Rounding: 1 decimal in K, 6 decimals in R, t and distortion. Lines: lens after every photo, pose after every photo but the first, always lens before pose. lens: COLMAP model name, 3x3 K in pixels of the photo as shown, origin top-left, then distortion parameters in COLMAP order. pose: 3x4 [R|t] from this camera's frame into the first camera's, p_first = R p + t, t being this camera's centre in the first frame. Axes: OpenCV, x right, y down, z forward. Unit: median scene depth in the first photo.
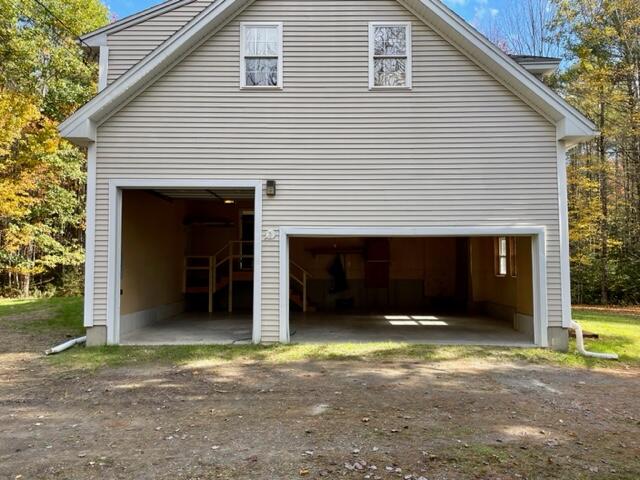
lens RADIAL K [[483.4, 0, 321.3], [0, 483.4, 239.6], [0, 0, 1]] dist [0.009536, 0.001706]
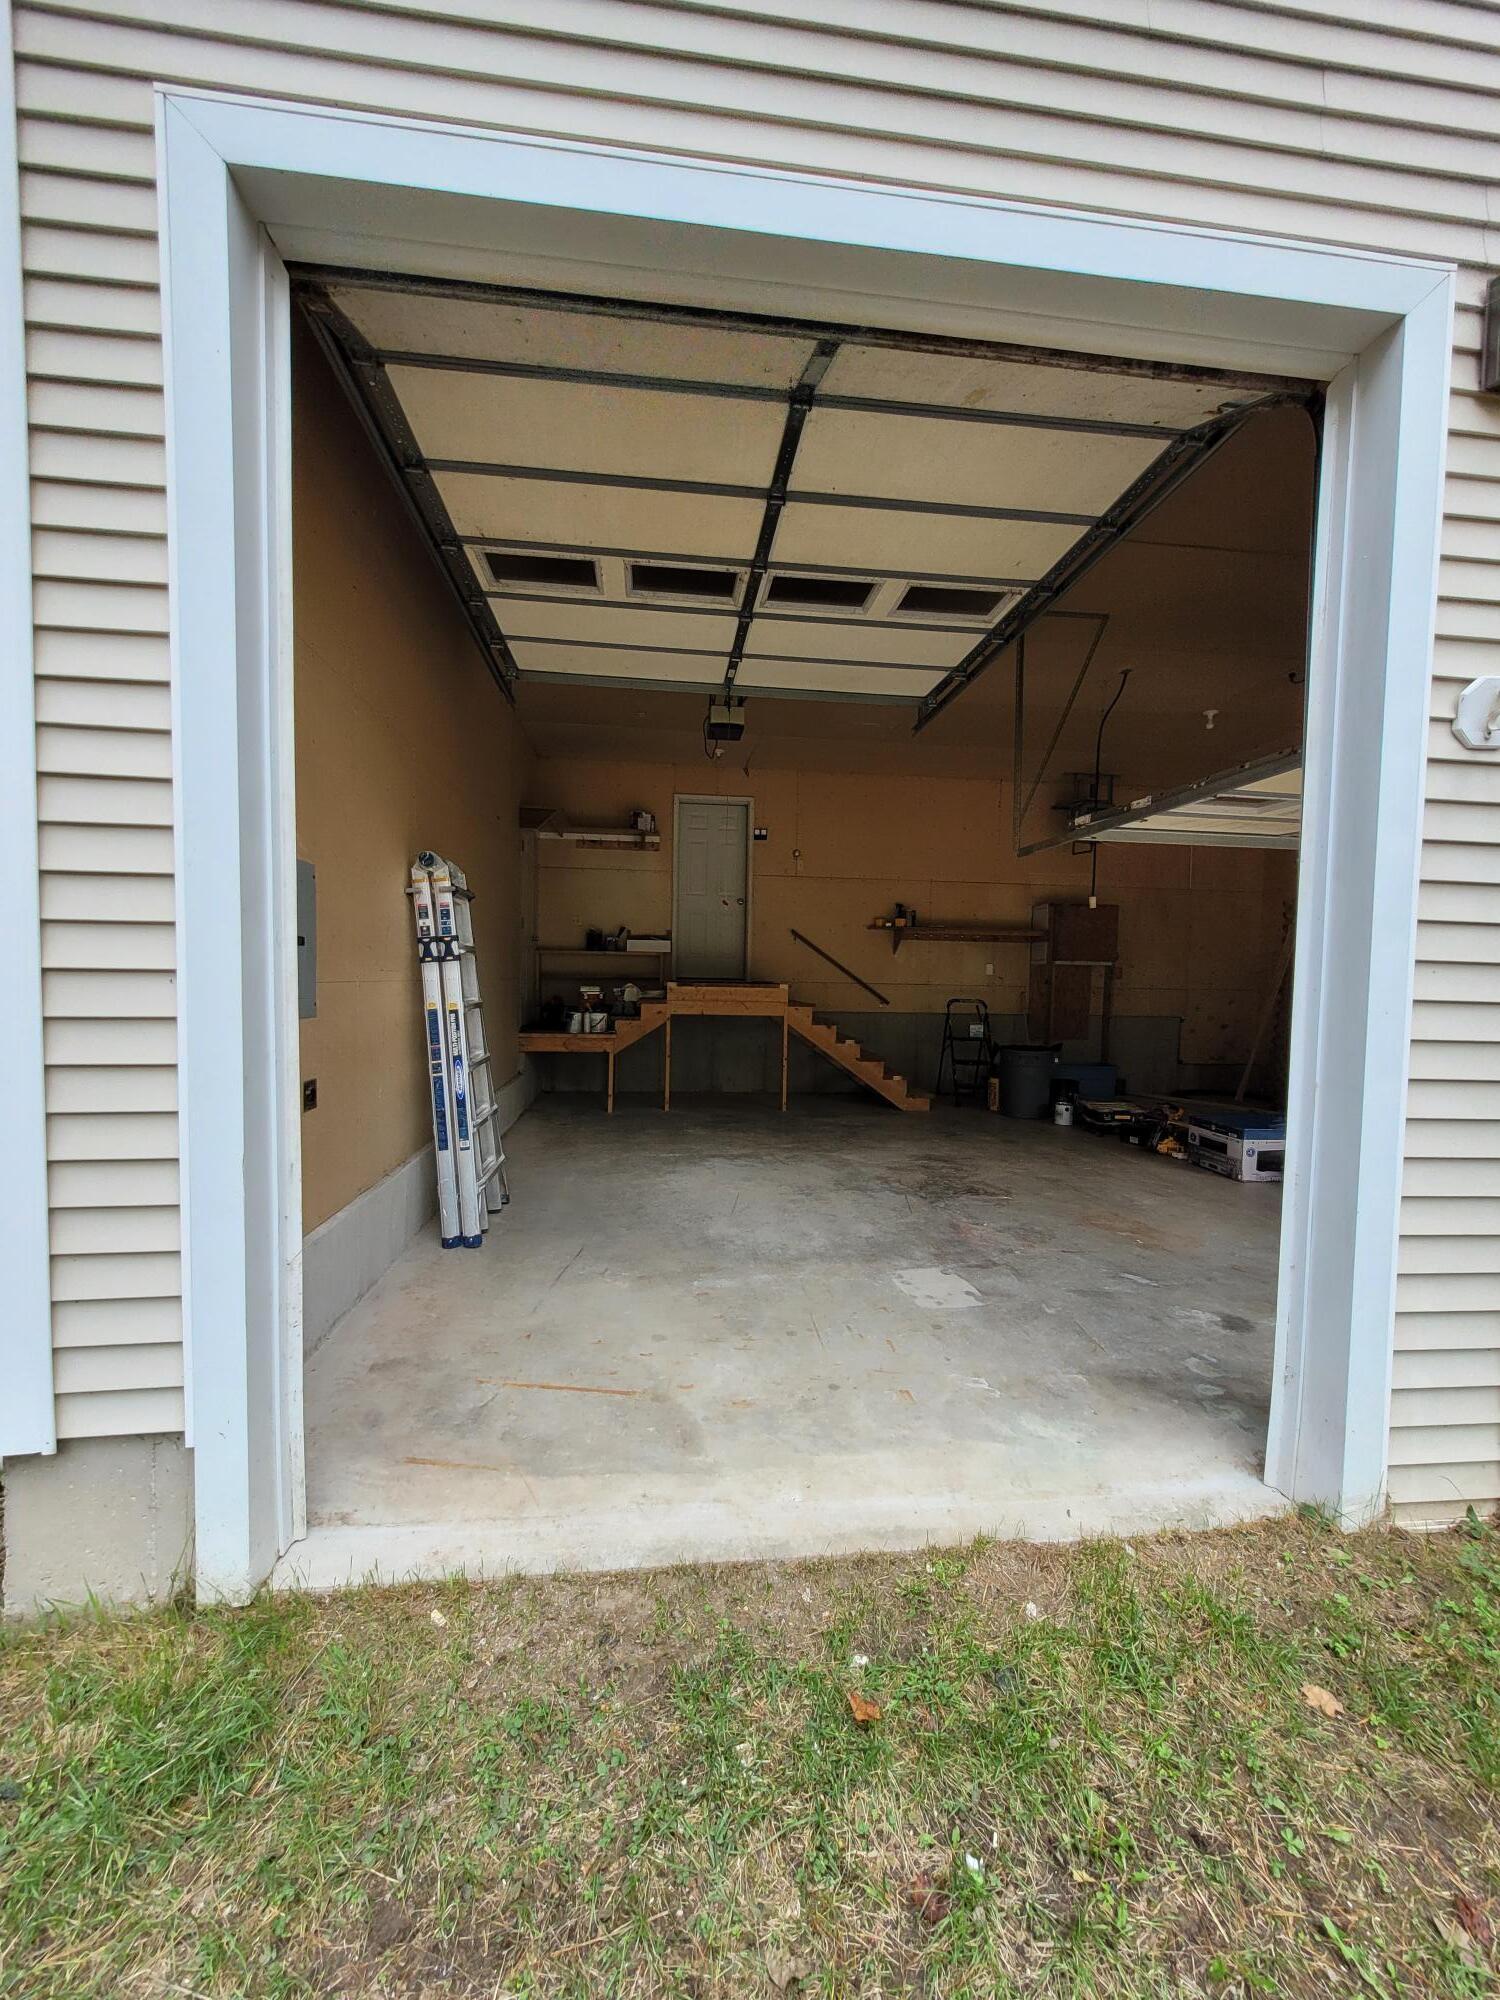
lens RADIAL K [[778.8, 0, 742.3], [0, 778.8, 1015.4], [0, 0, 1]] dist [-0.000669, 0.000330]
pose [[0.993612, 0.007268, 0.112614, -0.327198], [-0.019385, 0.994083, 0.106882, 0.050954], [-0.111171, -0.108382, 0.987874, 0.801851]]
